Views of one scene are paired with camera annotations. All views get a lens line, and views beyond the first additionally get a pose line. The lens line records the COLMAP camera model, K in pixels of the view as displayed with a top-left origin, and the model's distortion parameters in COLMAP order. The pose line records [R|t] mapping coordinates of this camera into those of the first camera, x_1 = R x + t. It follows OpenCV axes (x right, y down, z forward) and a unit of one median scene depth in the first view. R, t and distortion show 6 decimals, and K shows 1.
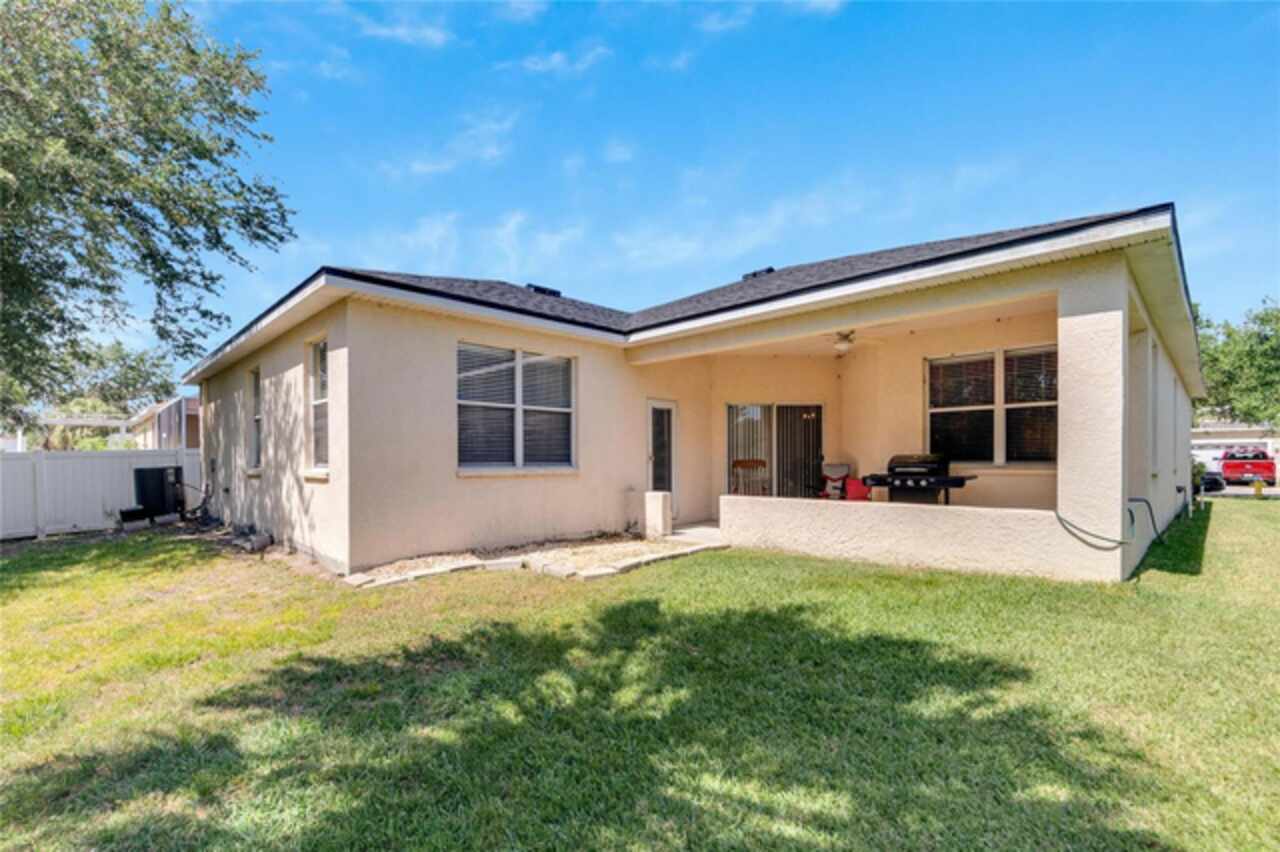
lens RADIAL K [[563.5, 0, 627.2], [0, 563.5, 439.1], [0, 0, 1]] dist [-0.002840, -0.000420]
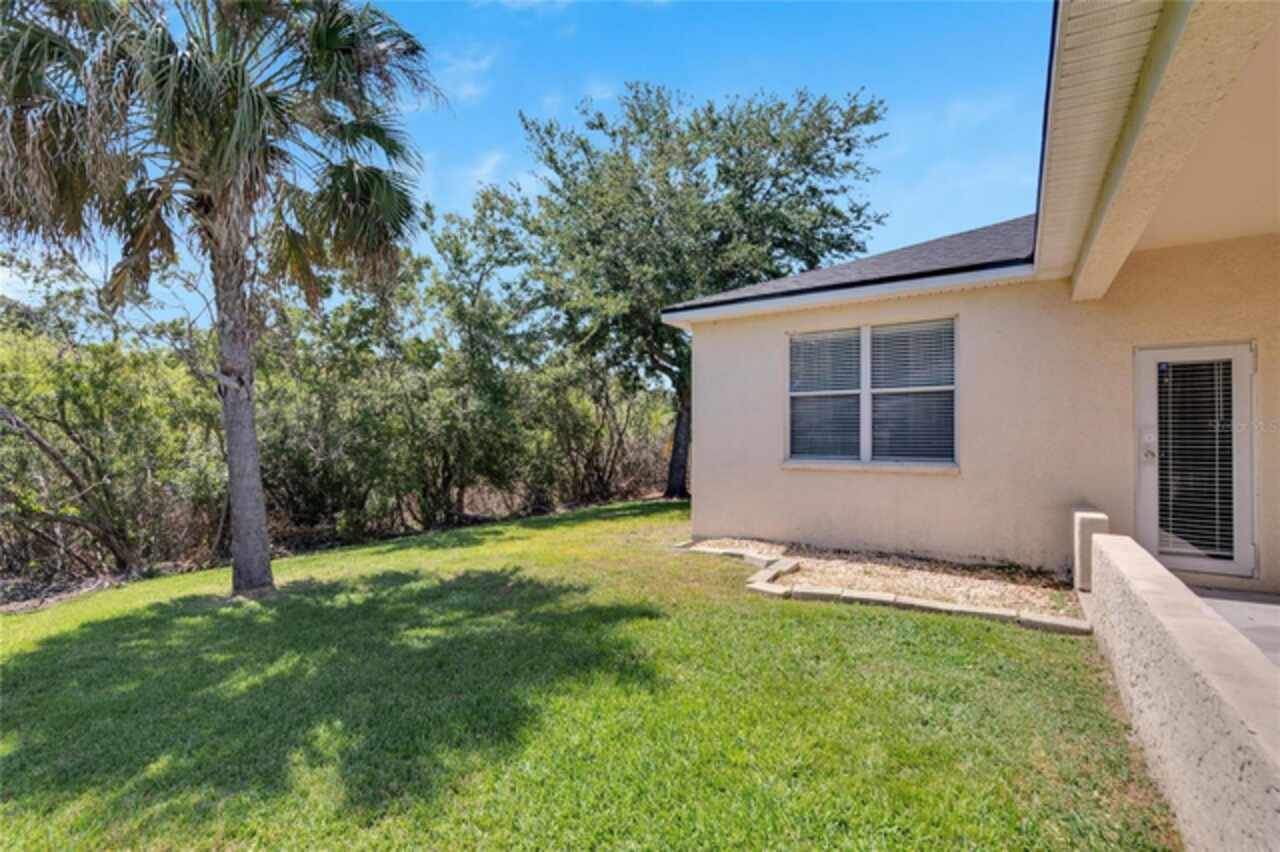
lens RADIAL K [[564.2, 0, 629.2], [0, 564.2, 431.7], [0, 0, 1]] dist [-0.001181, 0.000108]
pose [[0.229768, -0.000006, -0.973245, 0.636276], [0.034620, 0.999367, 0.008167, -0.018010], [0.972629, -0.035570, 0.229623, 0.508936]]
